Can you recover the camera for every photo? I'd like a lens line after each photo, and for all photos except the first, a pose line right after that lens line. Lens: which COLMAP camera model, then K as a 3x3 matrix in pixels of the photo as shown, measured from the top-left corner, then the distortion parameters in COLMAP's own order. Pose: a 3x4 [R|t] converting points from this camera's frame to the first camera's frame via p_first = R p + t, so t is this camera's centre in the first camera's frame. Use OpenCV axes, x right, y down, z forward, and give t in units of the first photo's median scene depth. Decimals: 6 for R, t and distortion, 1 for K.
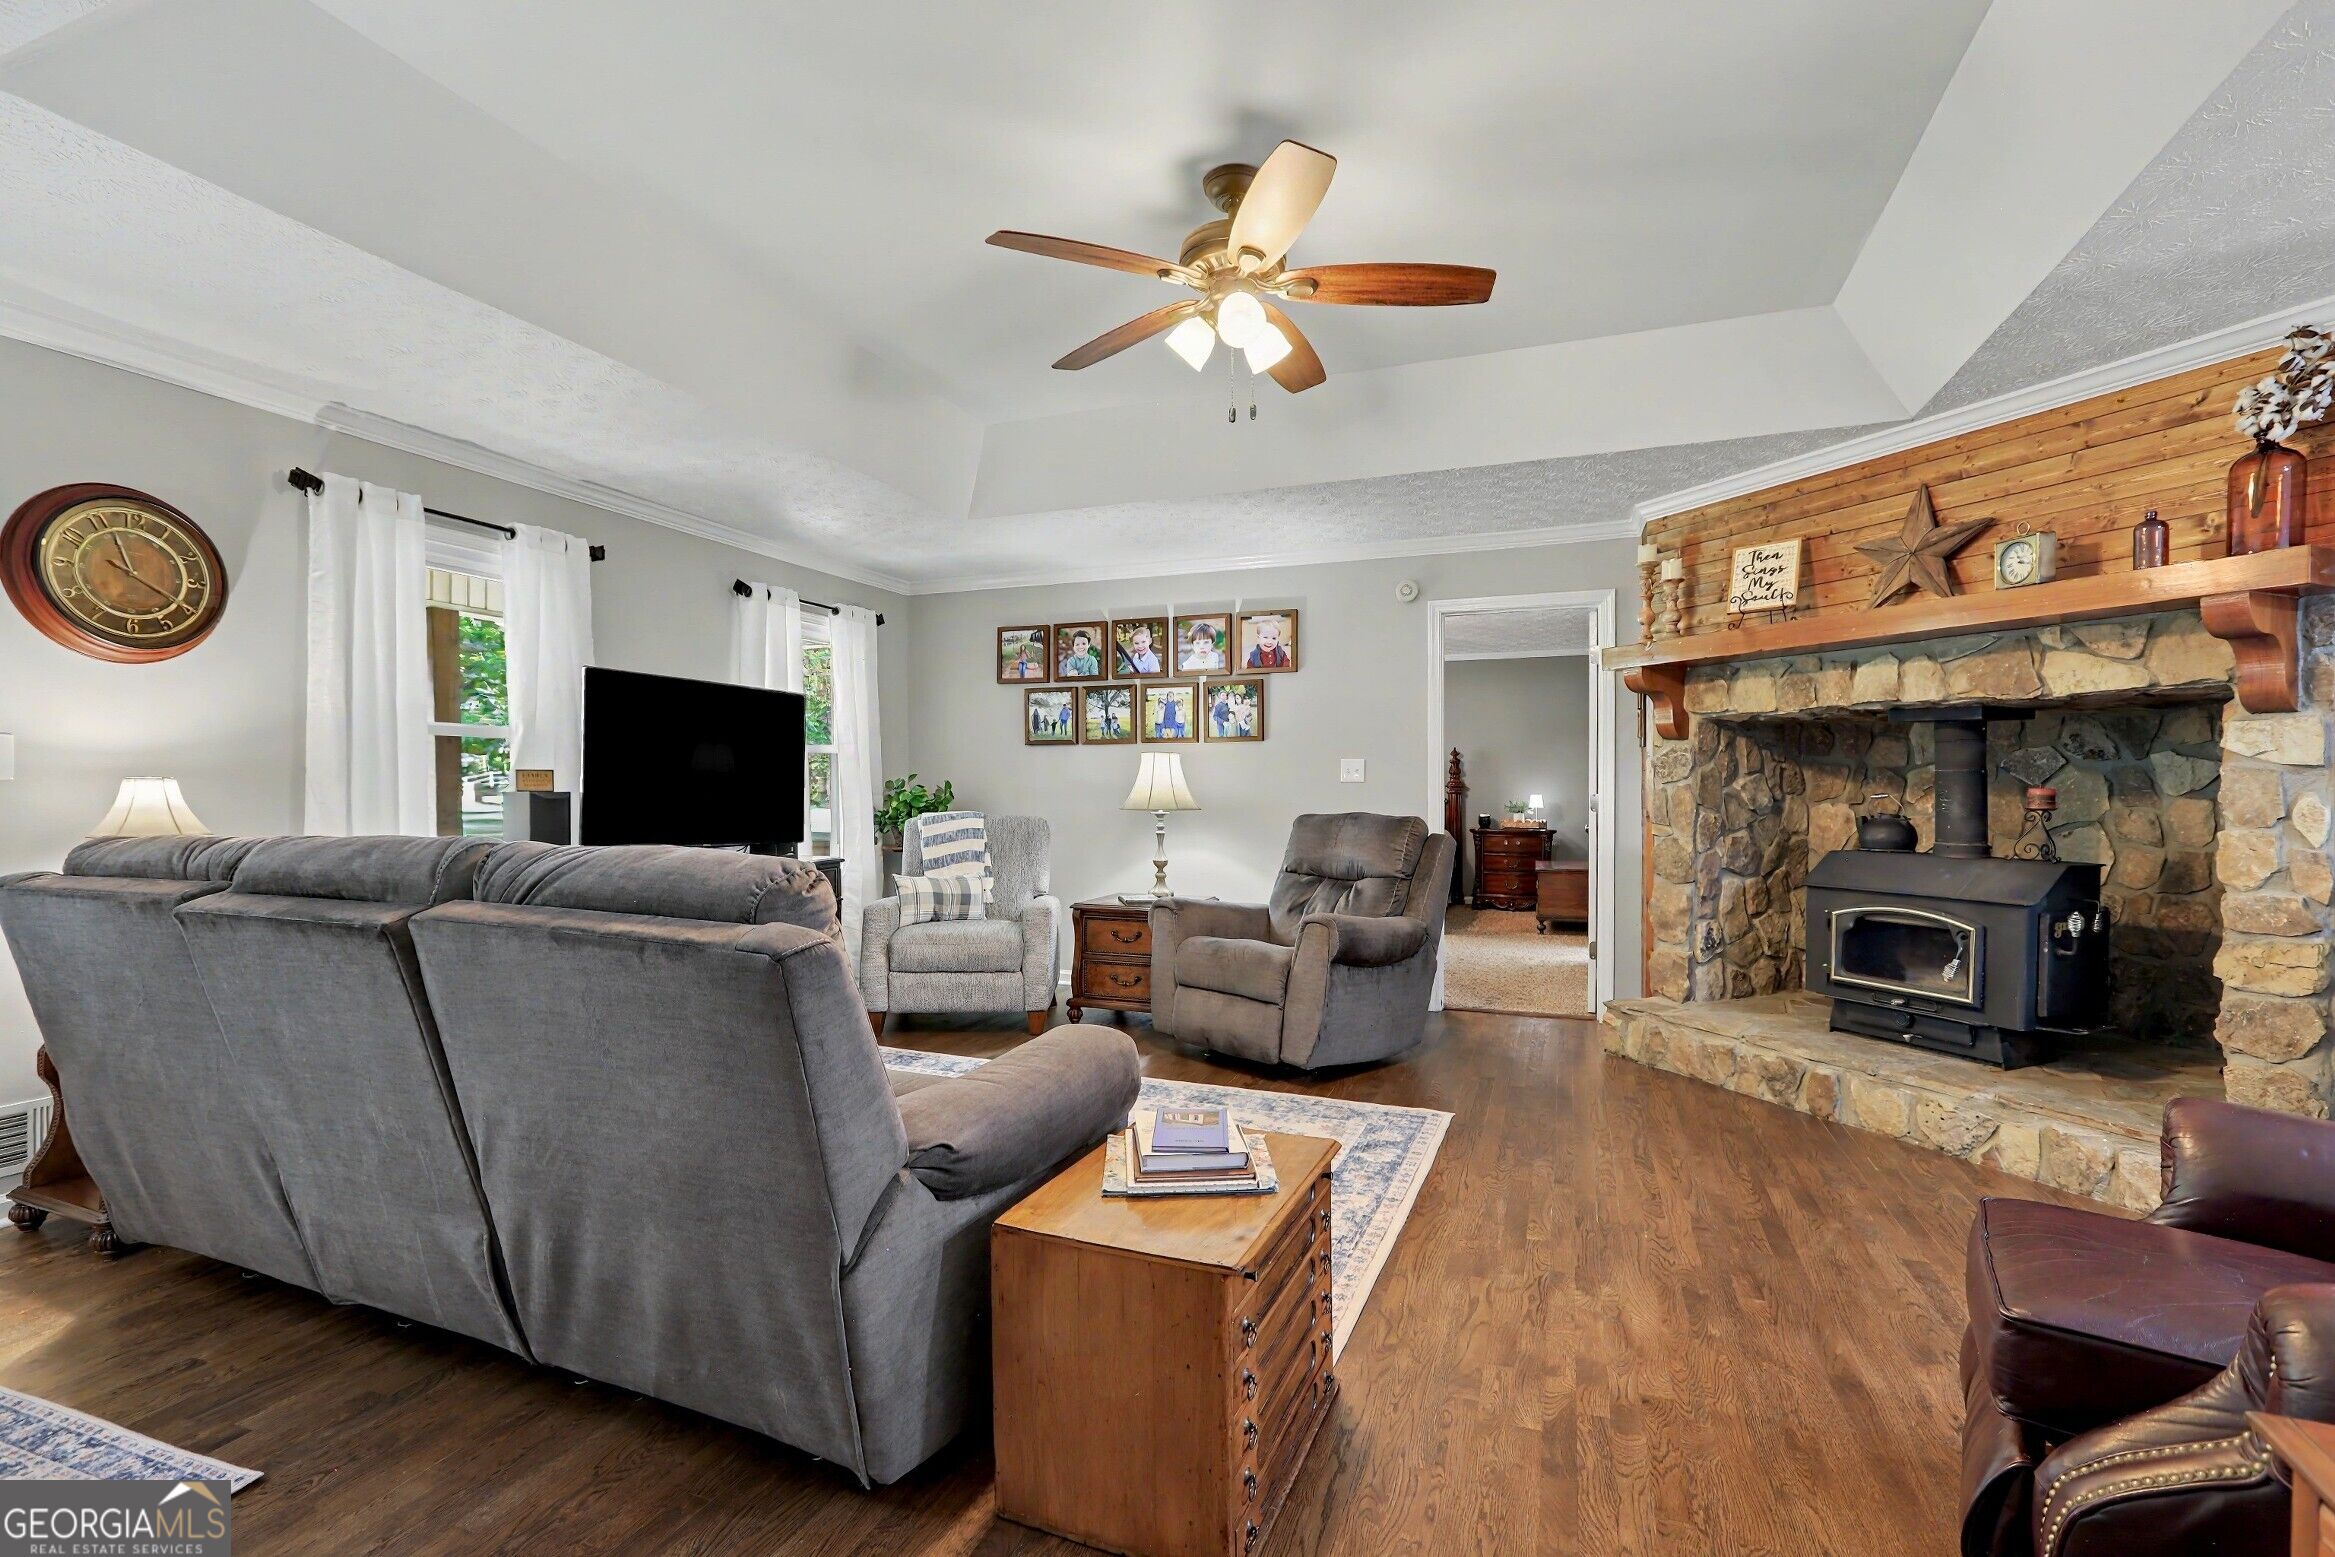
lens RADIAL K [[1048.4, 0, 1166.1], [0, 1048.4, 787.2], [0, 0, 1]] dist [0.002118, 0.000201]
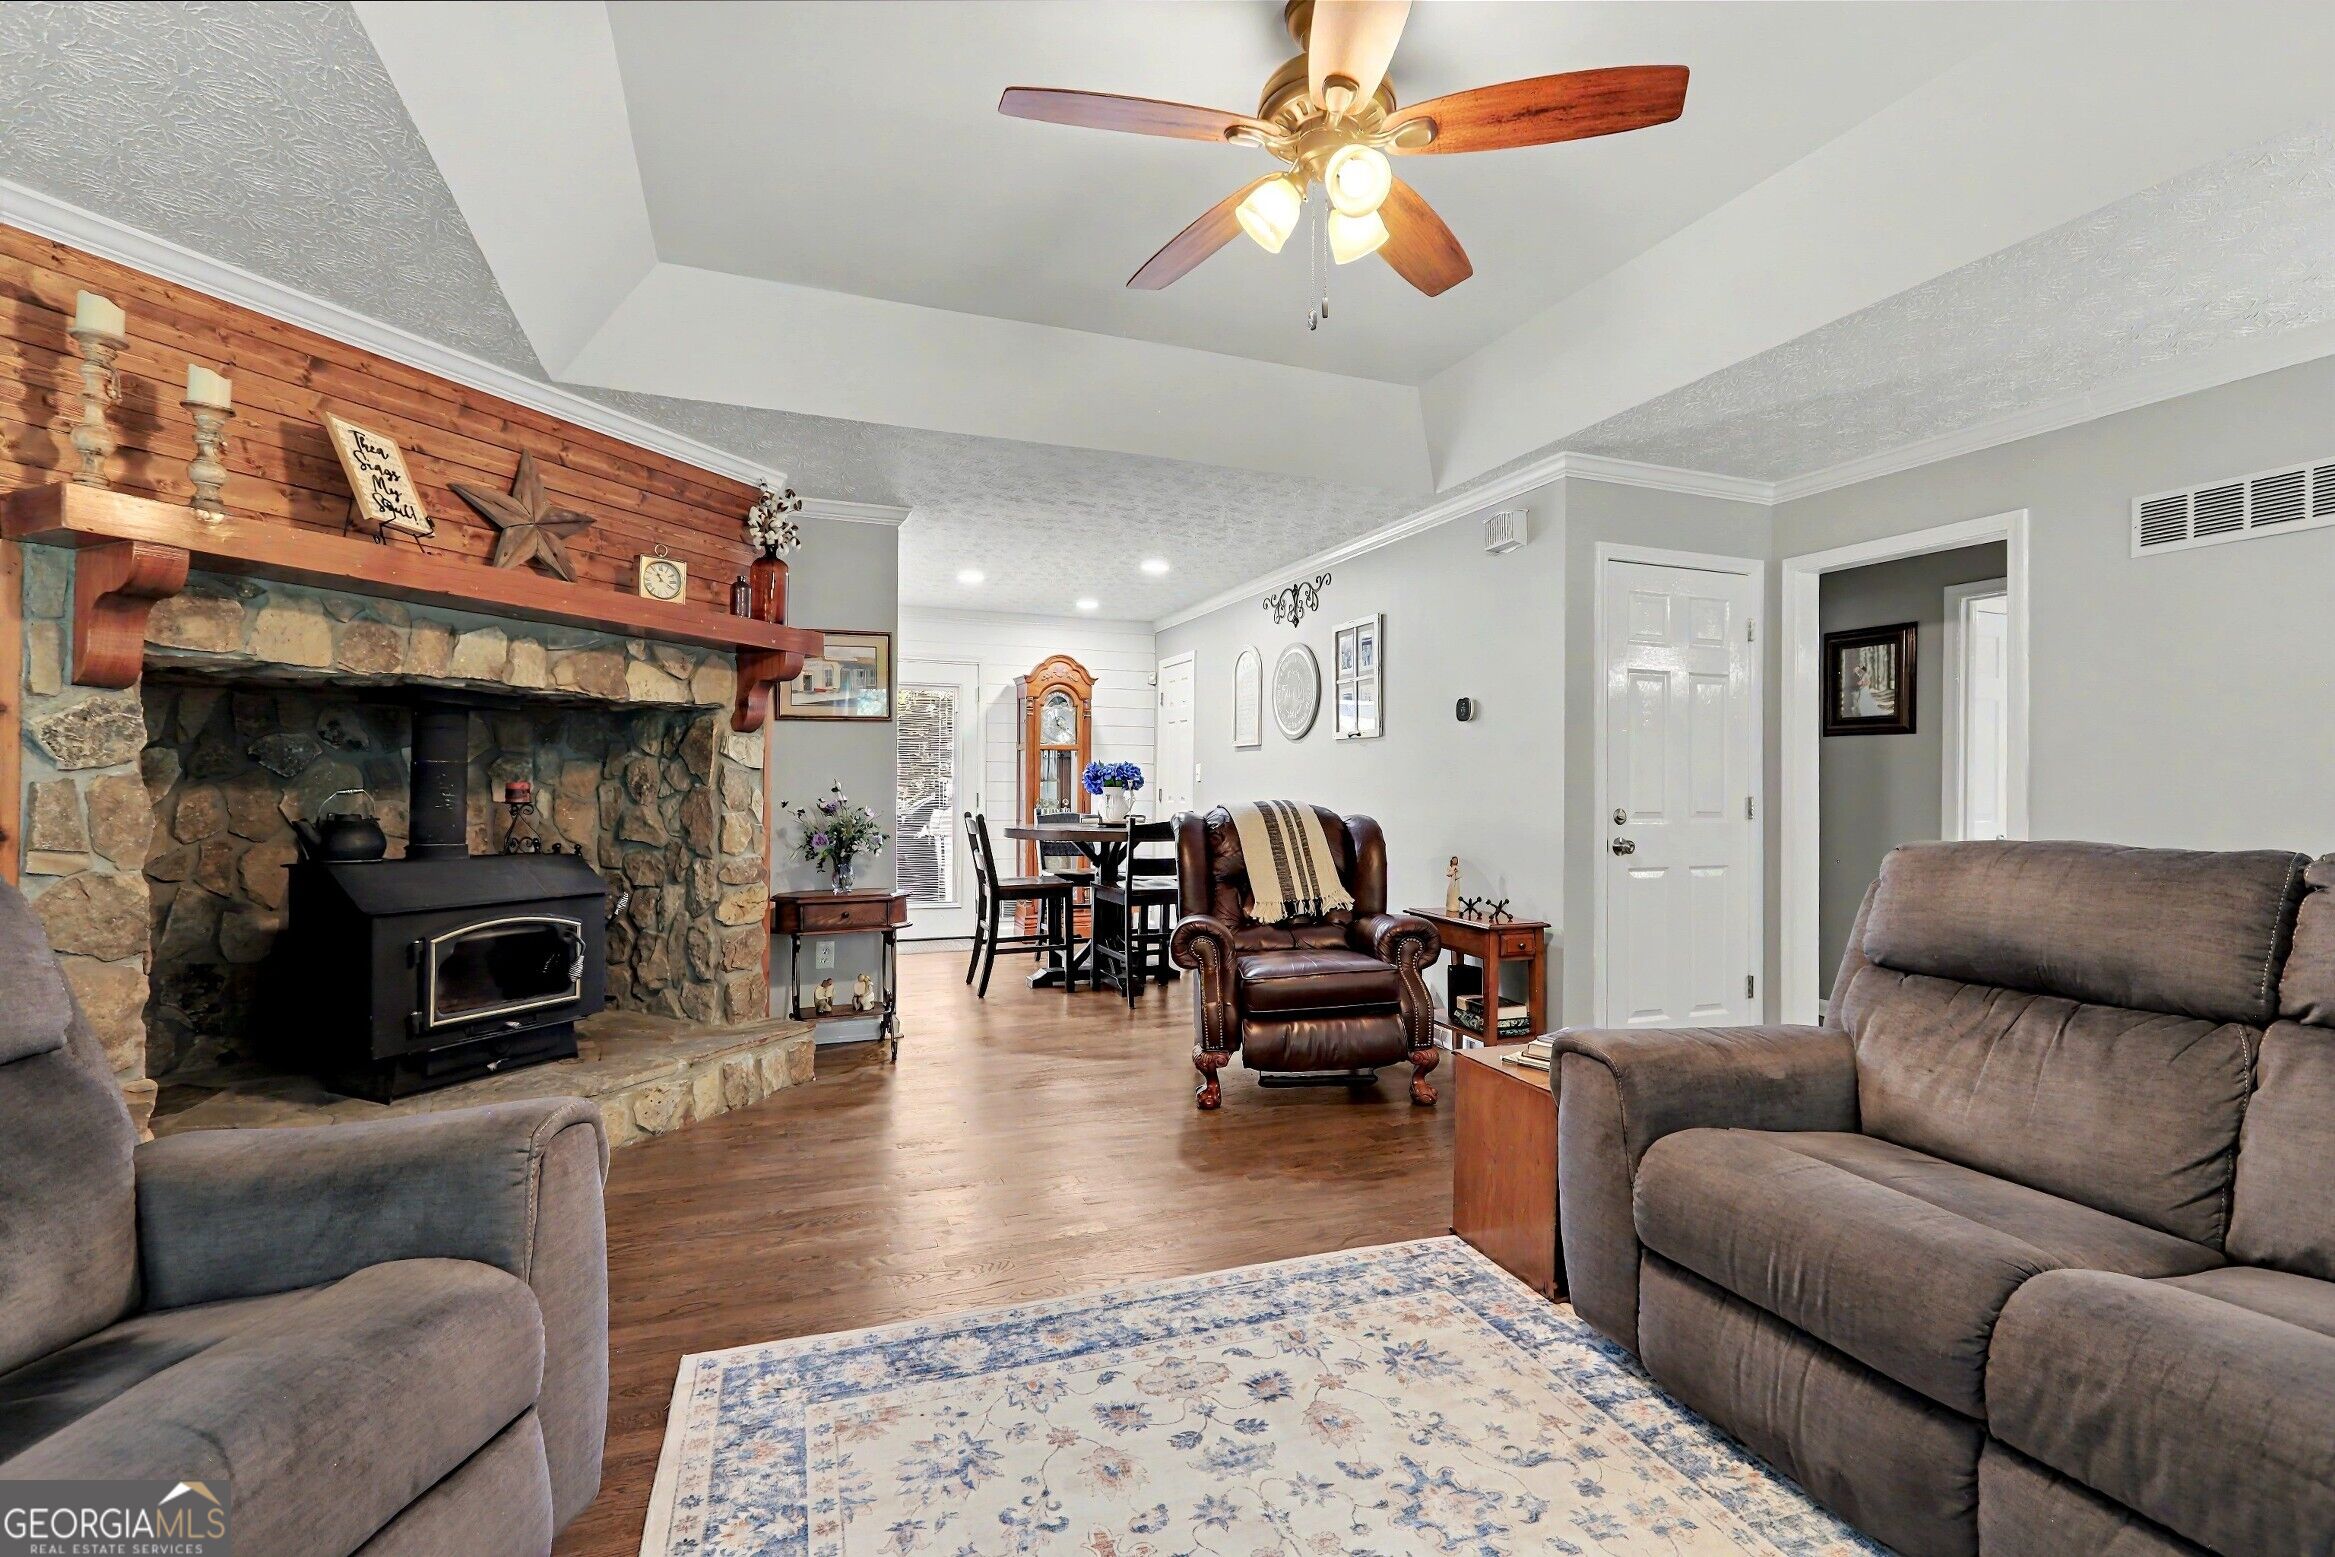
lens RADIAL K [[1048.4, 0, 1163.7], [0, 1048.4, 780.8], [0, 0, 1]] dist [0.002118, 0.000201]
pose [[-0.706929, -0.001181, 0.707284, -0.312295], [-0.003852, 0.999990, -0.002181, -0.000411], [-0.707275, -0.004266, -0.706926, 1.224528]]
